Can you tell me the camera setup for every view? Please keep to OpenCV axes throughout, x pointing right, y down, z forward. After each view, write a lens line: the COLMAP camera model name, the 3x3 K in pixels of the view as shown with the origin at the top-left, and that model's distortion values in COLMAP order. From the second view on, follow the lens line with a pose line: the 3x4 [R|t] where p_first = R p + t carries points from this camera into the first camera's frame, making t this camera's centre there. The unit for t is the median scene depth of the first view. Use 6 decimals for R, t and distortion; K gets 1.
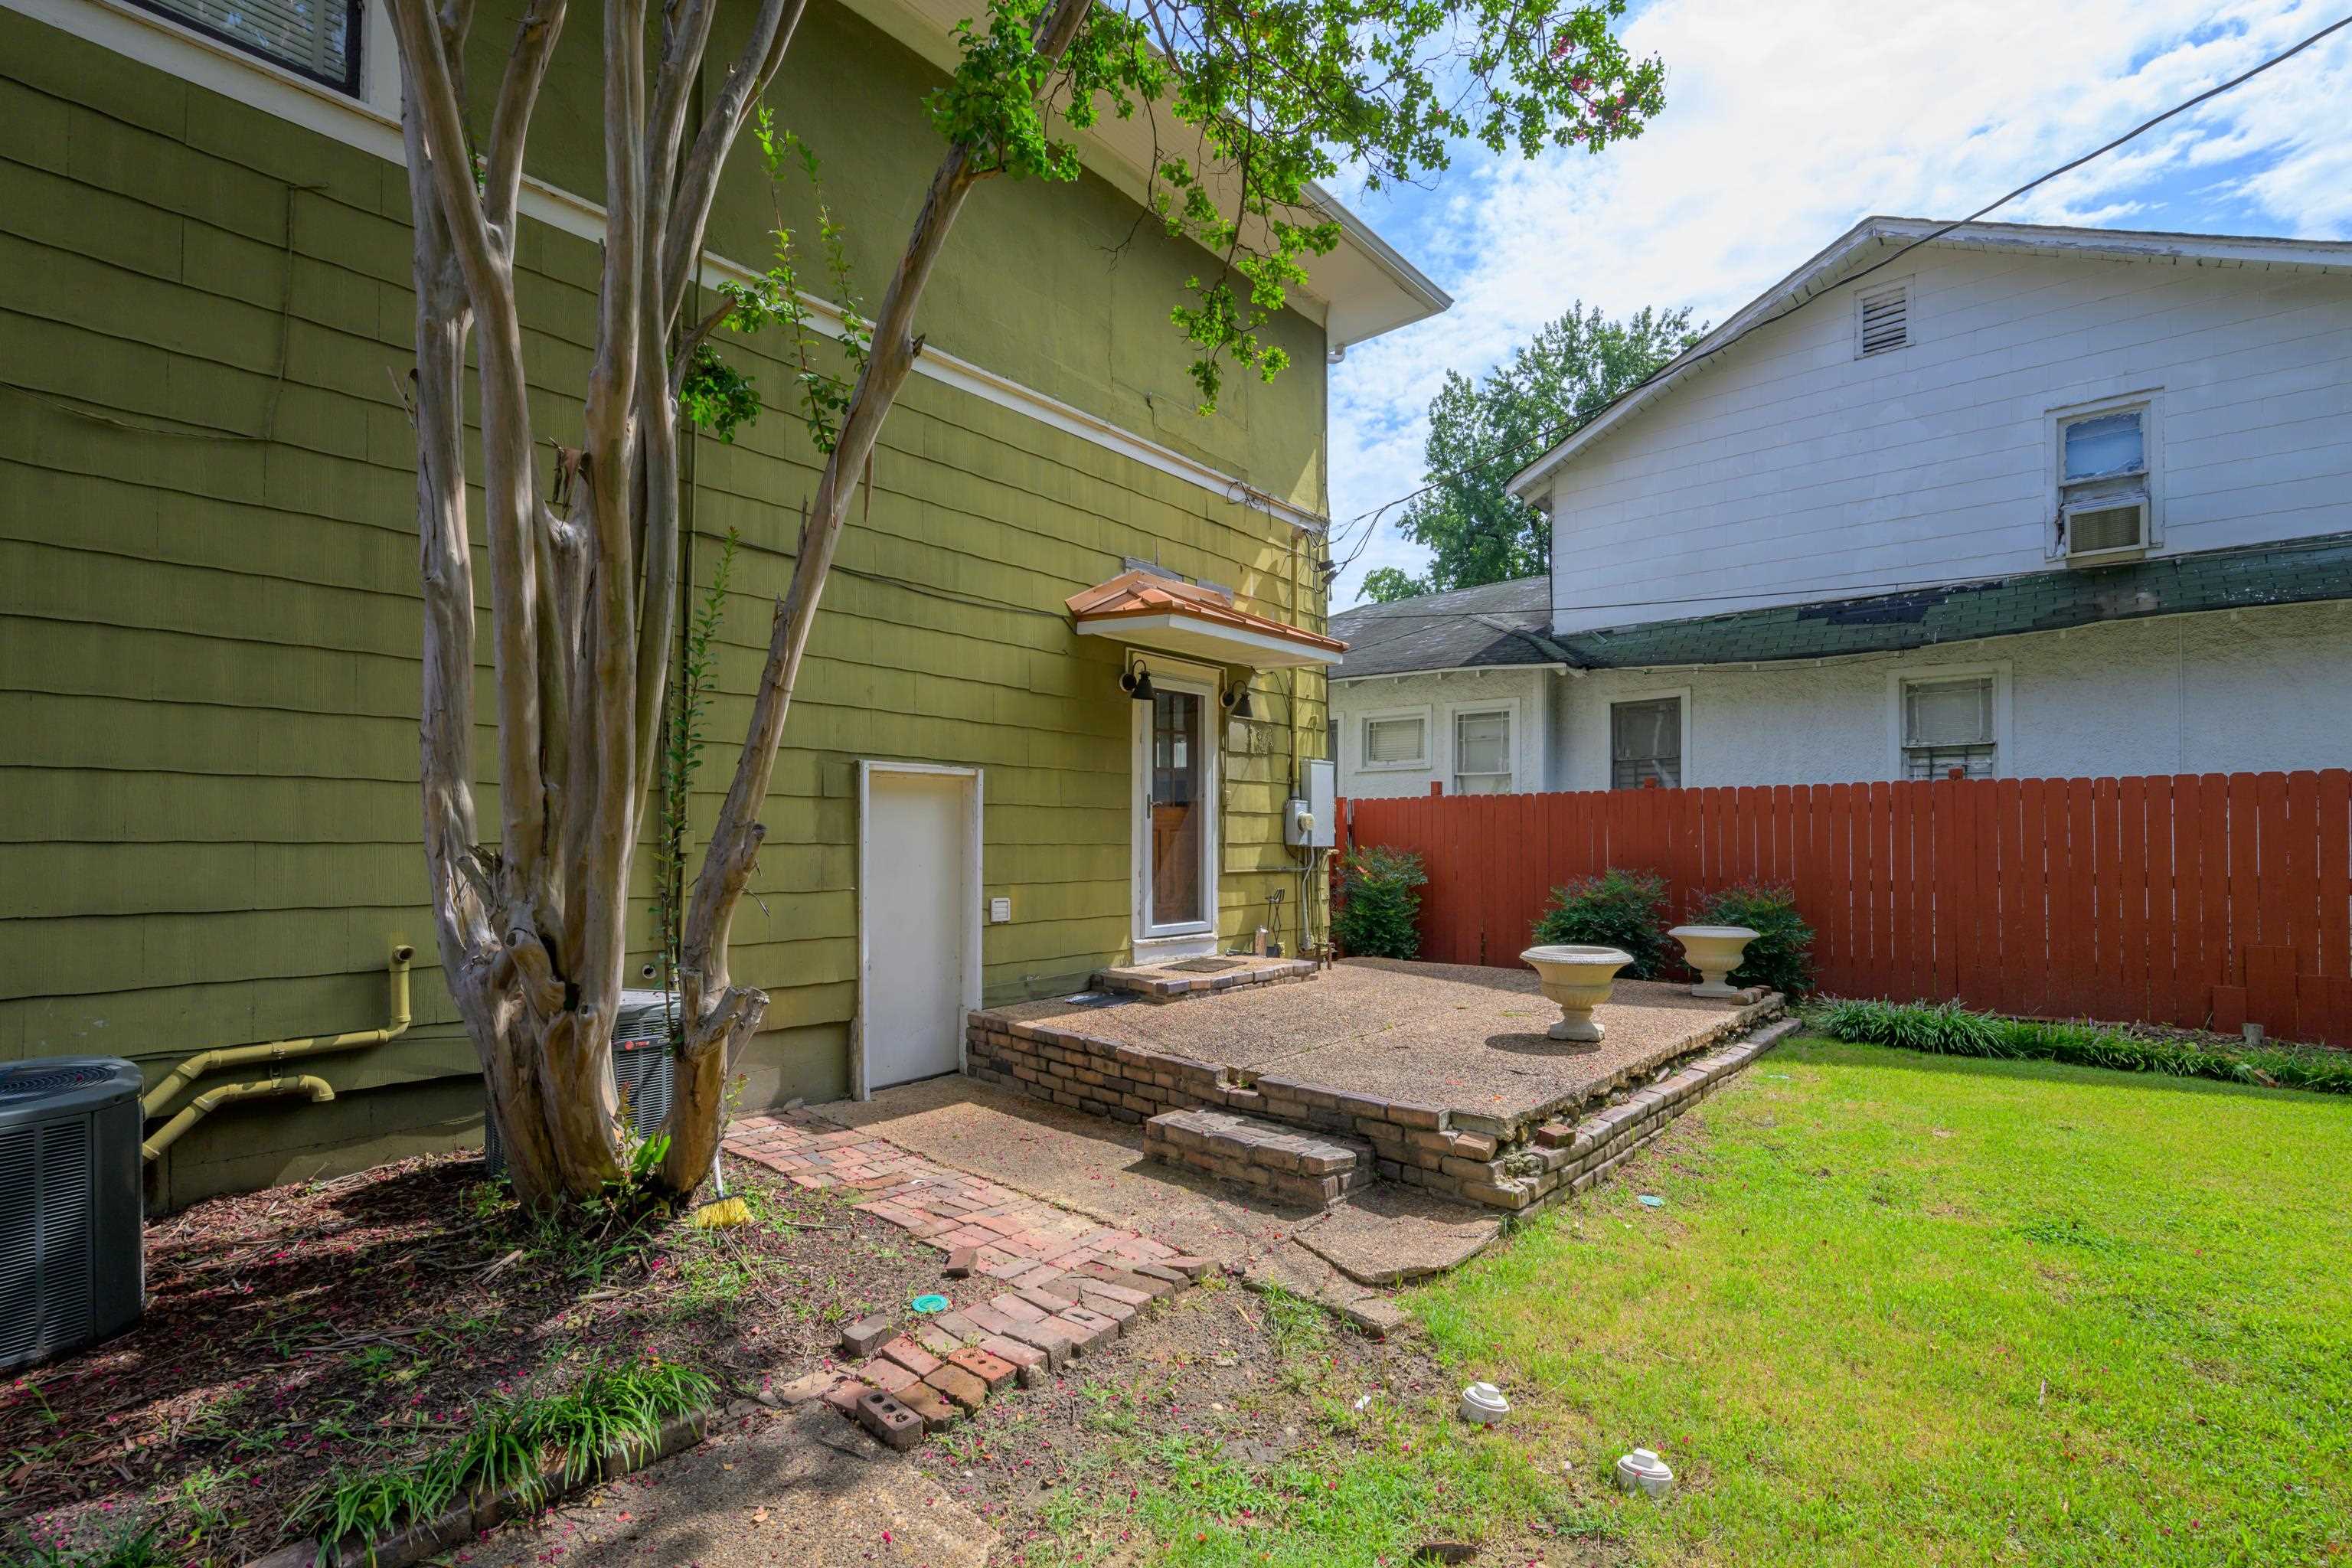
lens RADIAL K [[1021.6, 0, 1190.3], [0, 1021.6, 790.0], [0, 0, 1]] dist [-0.000669, -0.000002]
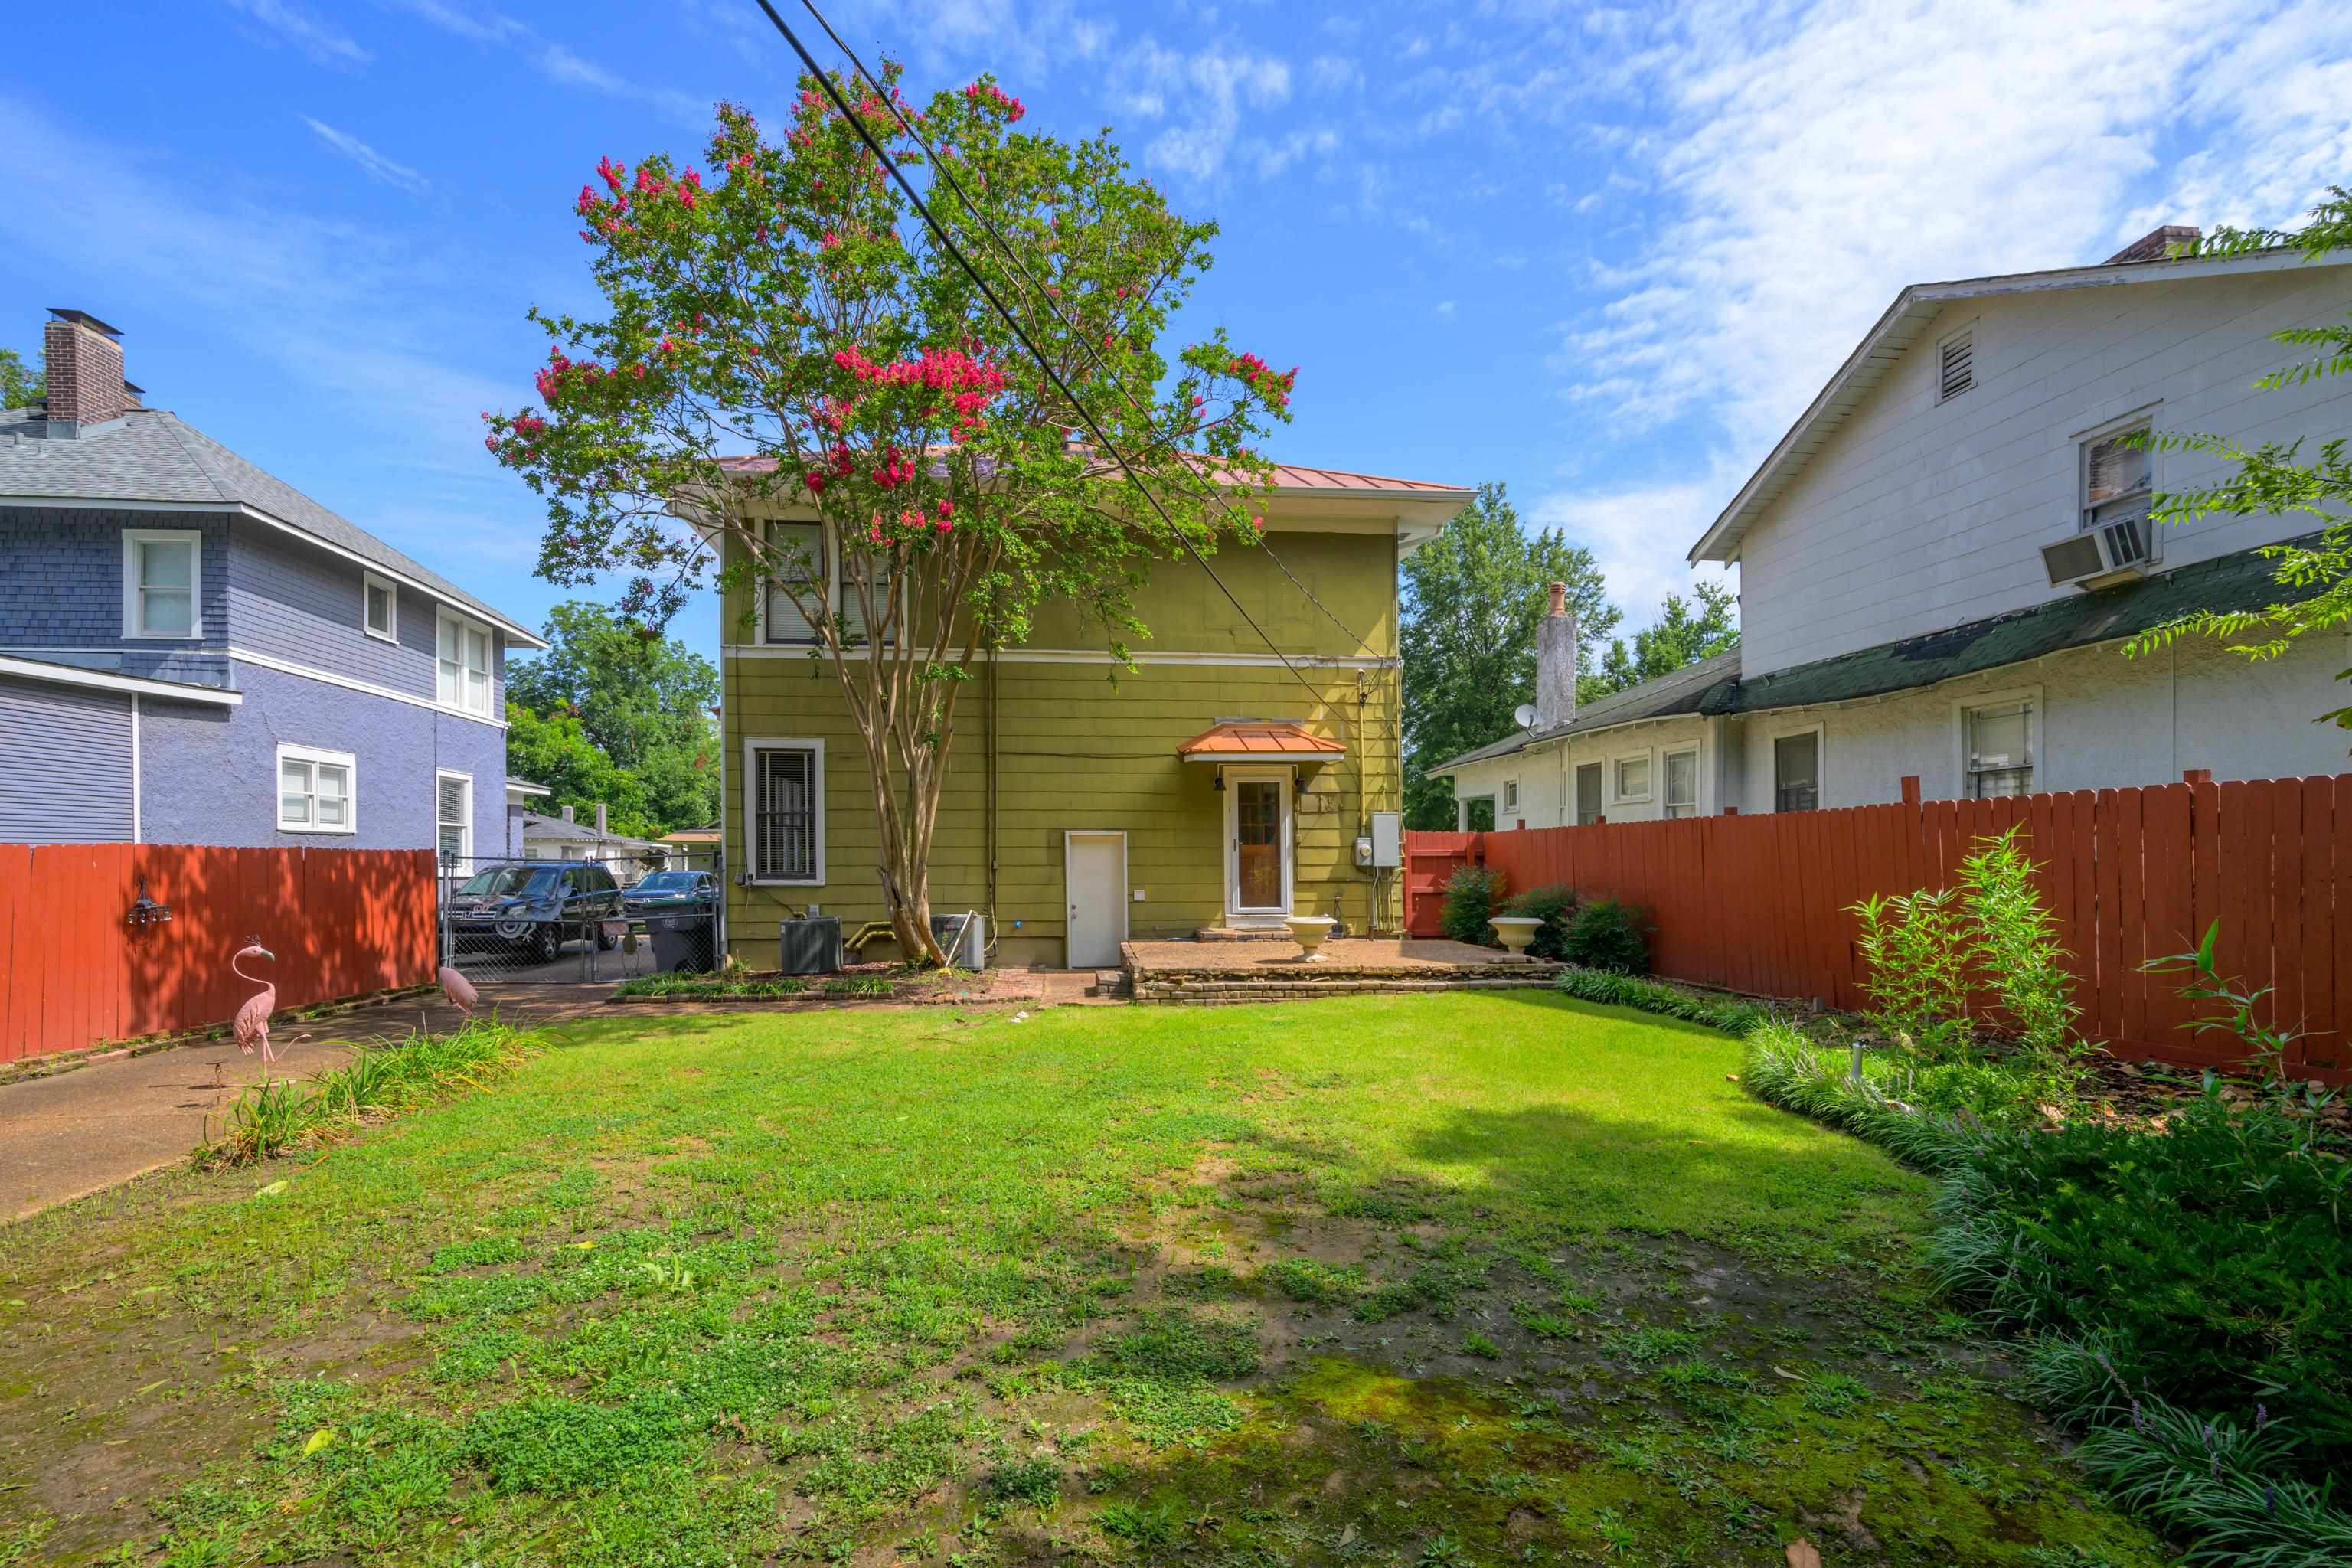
lens RADIAL K [[1005.6, 0, 1148.9], [0, 1005.6, 791.8], [0, 0, 1]] dist [-0.002263, -0.000160]
pose [[0.731774, -0.051302, -0.679614, 0.946512], [0.037902, 0.998683, -0.034577, -0.020949], [0.680493, -0.000456, 0.732755, -0.409146]]
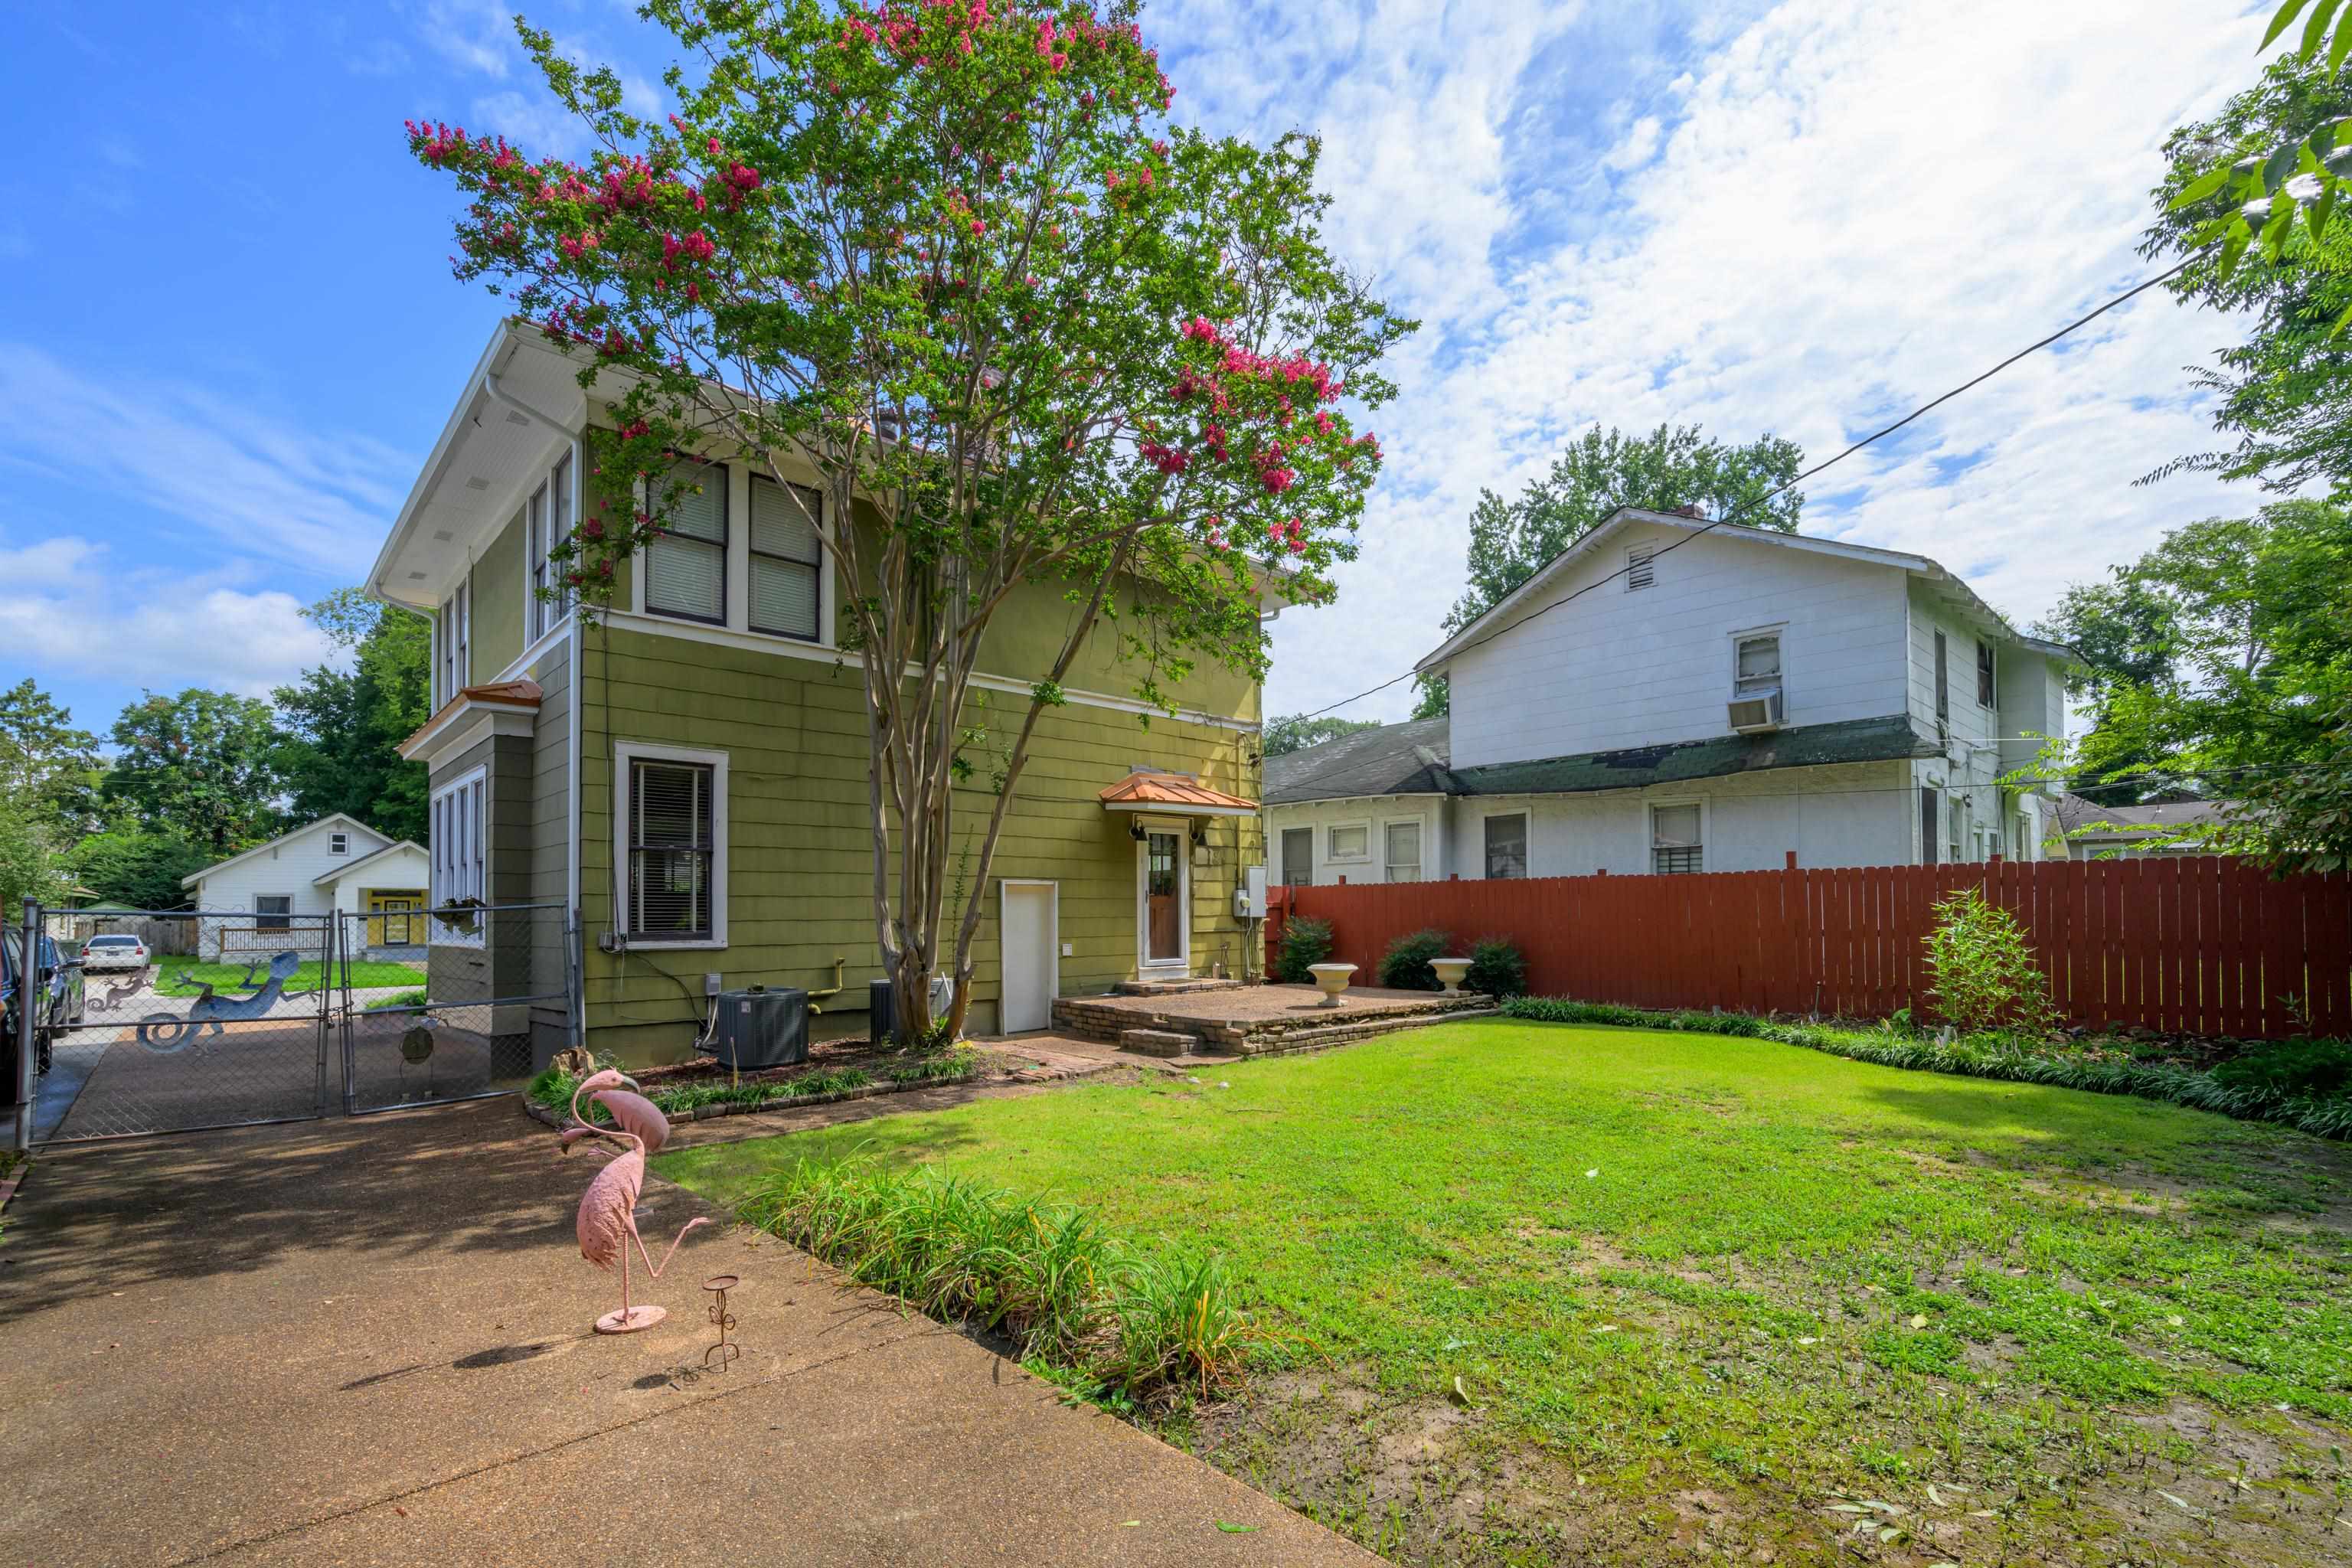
lens RADIAL K [[1009.0, 0, 1175.5], [0, 1009.0, 826.5], [0, 0, 1]] dist [-0.001321, -0.000277]
pose [[0.993717, -0.020103, -0.110099, 0.184808], [0.016251, 0.999228, -0.035777, -0.038326], [0.110733, 0.033763, 0.993277, -0.710179]]
